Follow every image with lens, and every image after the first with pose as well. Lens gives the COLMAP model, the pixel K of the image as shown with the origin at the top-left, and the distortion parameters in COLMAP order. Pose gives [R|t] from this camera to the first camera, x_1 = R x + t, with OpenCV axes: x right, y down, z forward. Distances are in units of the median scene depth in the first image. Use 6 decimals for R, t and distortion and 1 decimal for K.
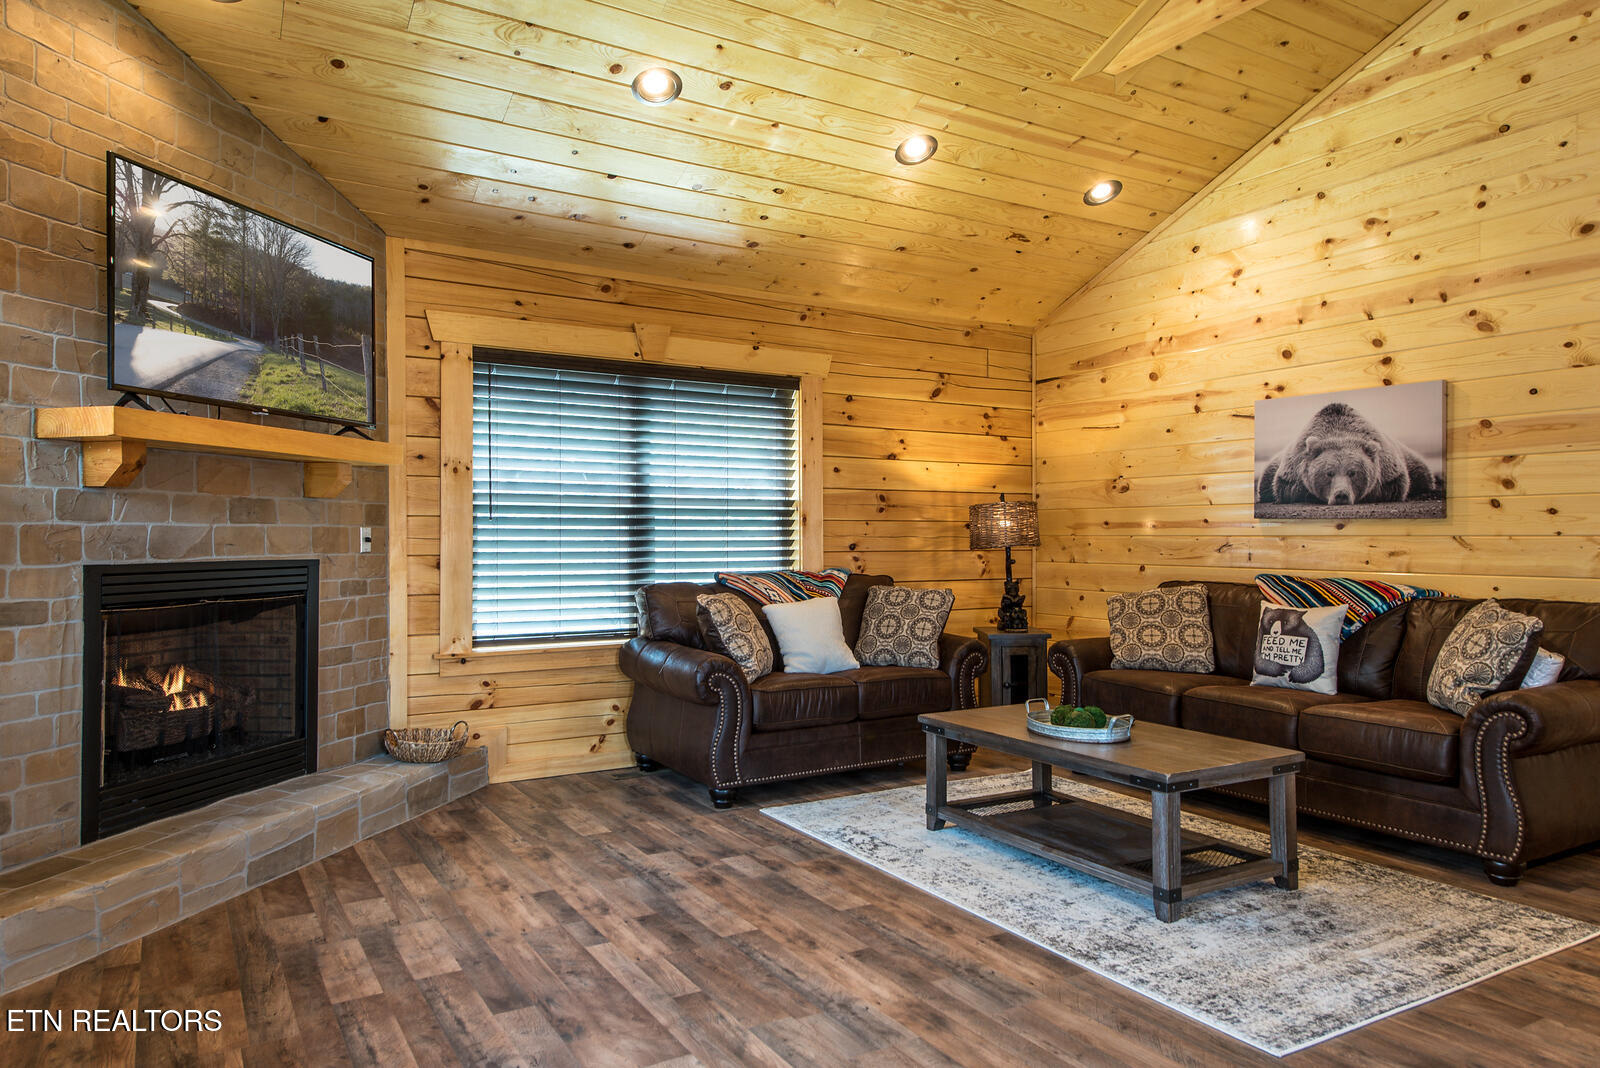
lens RADIAL K [[1063.5, 0, 800.9], [0, 1063.5, 524.3], [0, 0, 1]] dist [0.022074, -0.001431]
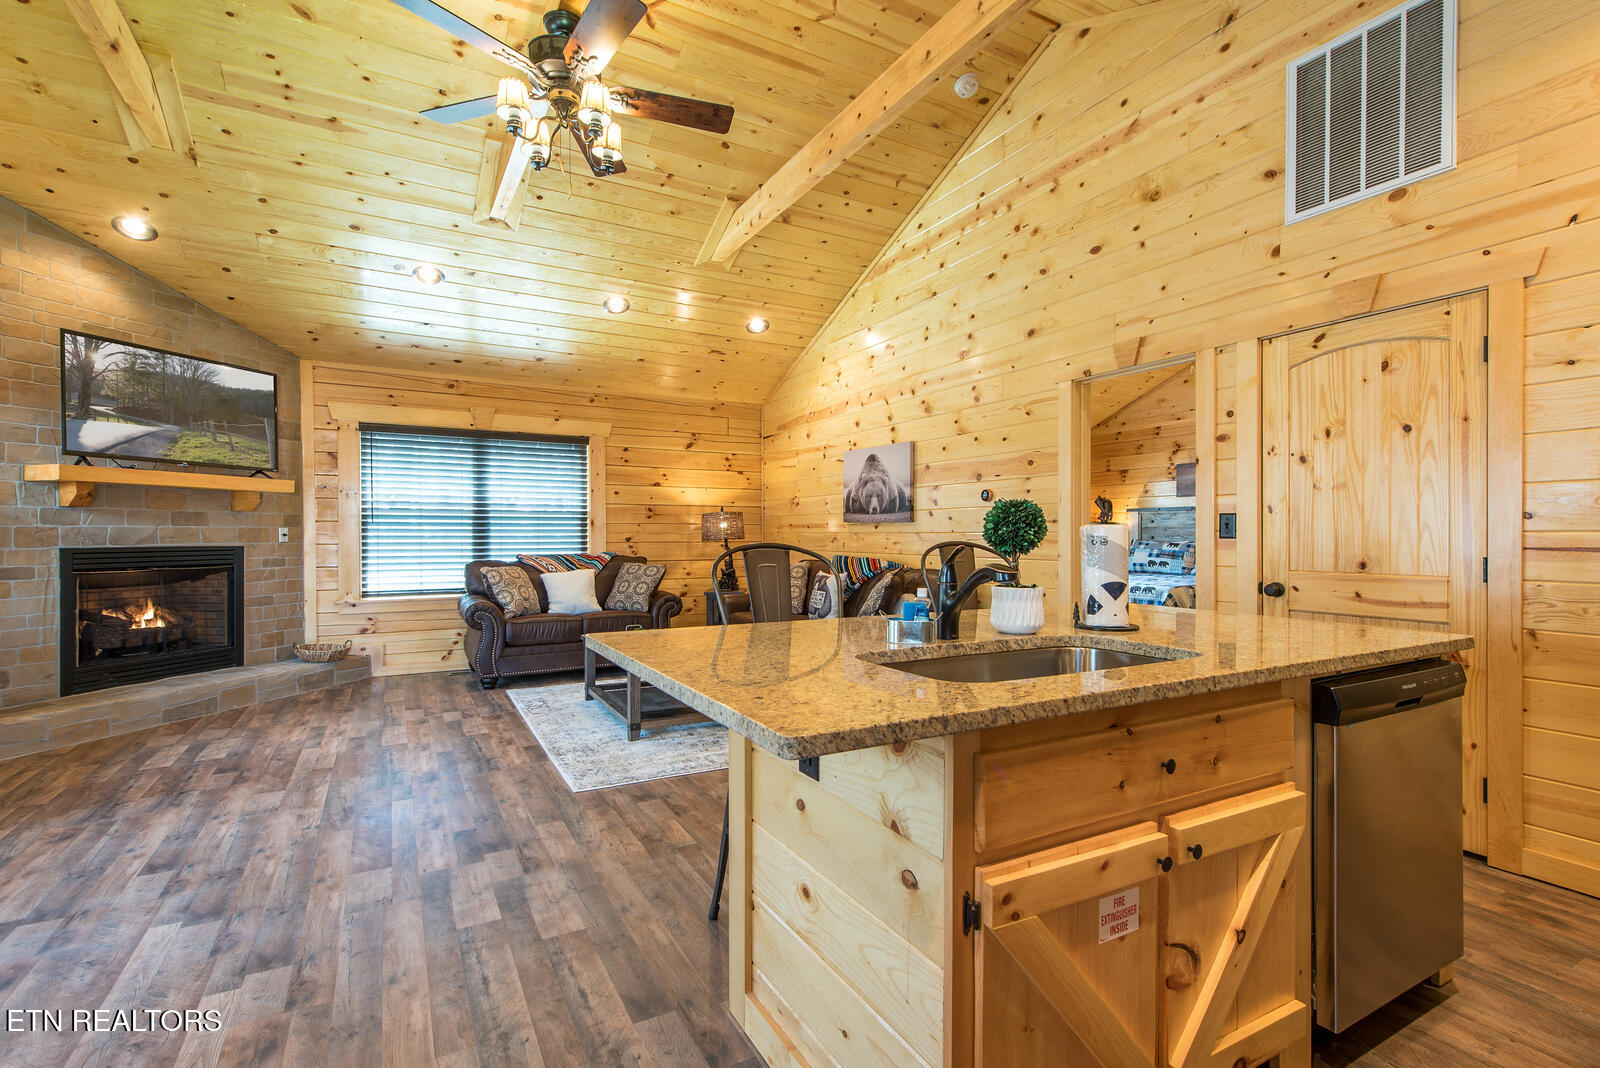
lens RADIAL K [[743.4, 0, 801.0], [0, 743.4, 534.3], [0, 0, 1]] dist [0.017519, -0.001328]
pose [[0.999439, -0.000087, -0.033497, 0.481852], [0.000489, 0.999928, 0.012000, -0.000866], [0.033494, -0.012010, 0.999367, -0.195807]]
